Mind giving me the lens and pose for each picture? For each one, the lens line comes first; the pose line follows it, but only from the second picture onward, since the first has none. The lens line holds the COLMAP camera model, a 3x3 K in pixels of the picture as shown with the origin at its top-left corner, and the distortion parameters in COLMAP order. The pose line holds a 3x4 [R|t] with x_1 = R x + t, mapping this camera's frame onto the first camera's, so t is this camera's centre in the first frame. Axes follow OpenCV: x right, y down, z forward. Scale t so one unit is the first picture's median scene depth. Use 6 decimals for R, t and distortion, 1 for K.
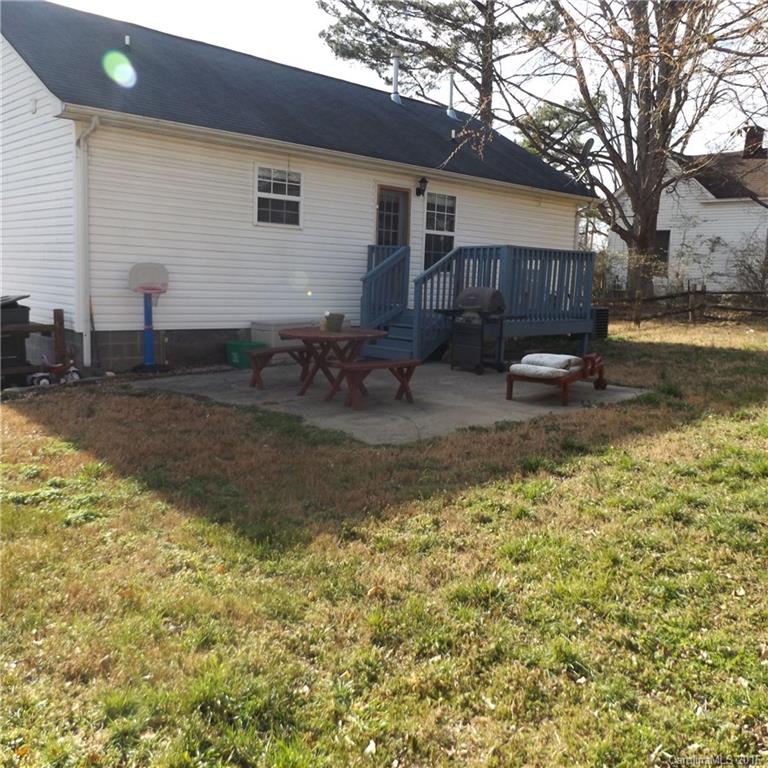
lens RADIAL K [[764.3, 0, 383.4], [0, 764.3, 382.5], [0, 0, 1]] dist [-0.005121, 0.000000]
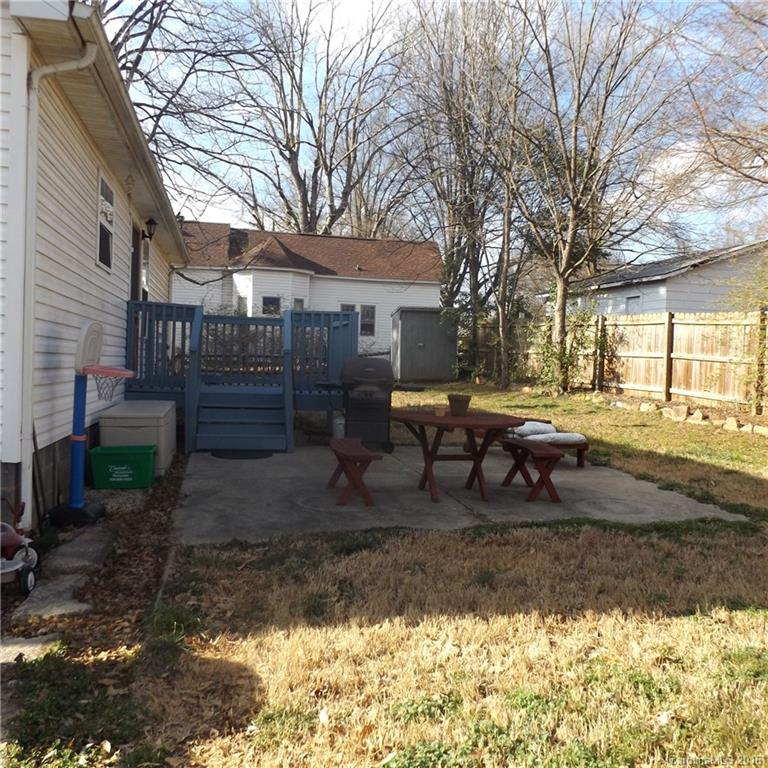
lens RADIAL K [[764.3, 0, 385.0], [0, 764.3, 383.6], [0, 0, 1]] dist [-0.005121, 0.000000]
pose [[0.529851, -0.040250, 0.847135, -0.496455], [0.103586, 0.994466, -0.017539, -0.059485], [-0.841741, 0.097044, 0.531088, 0.396624]]
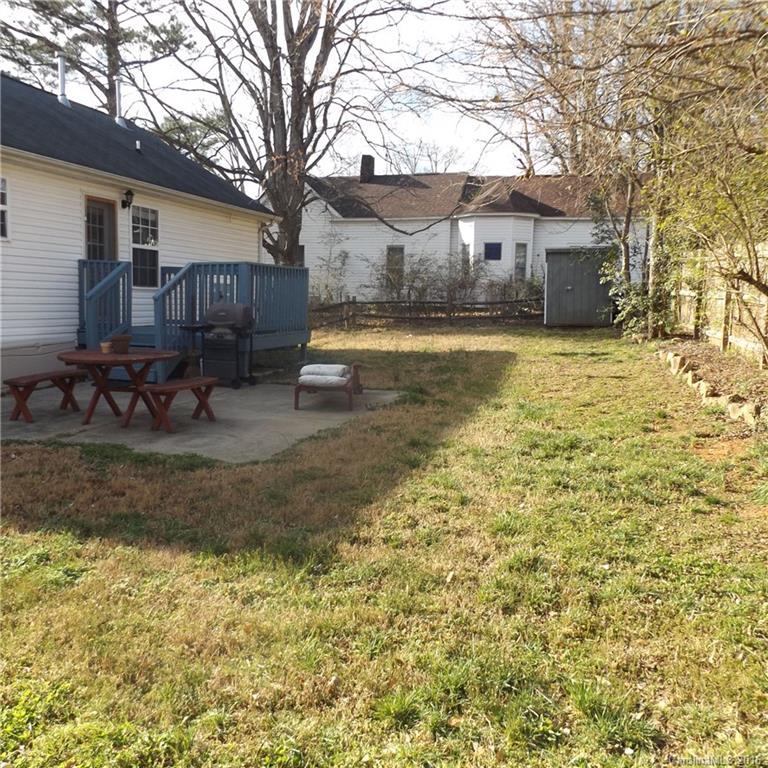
lens RADIAL K [[764.3, 0, 391.8], [0, 764.3, 384.0], [0, 0, 1]] dist [-0.005121, 0.000000]
pose [[0.868761, -0.071342, 0.490065, -0.148483], [0.077612, 0.996955, 0.007546, -0.006706], [-0.489111, 0.031479, 0.871653, 0.011078]]
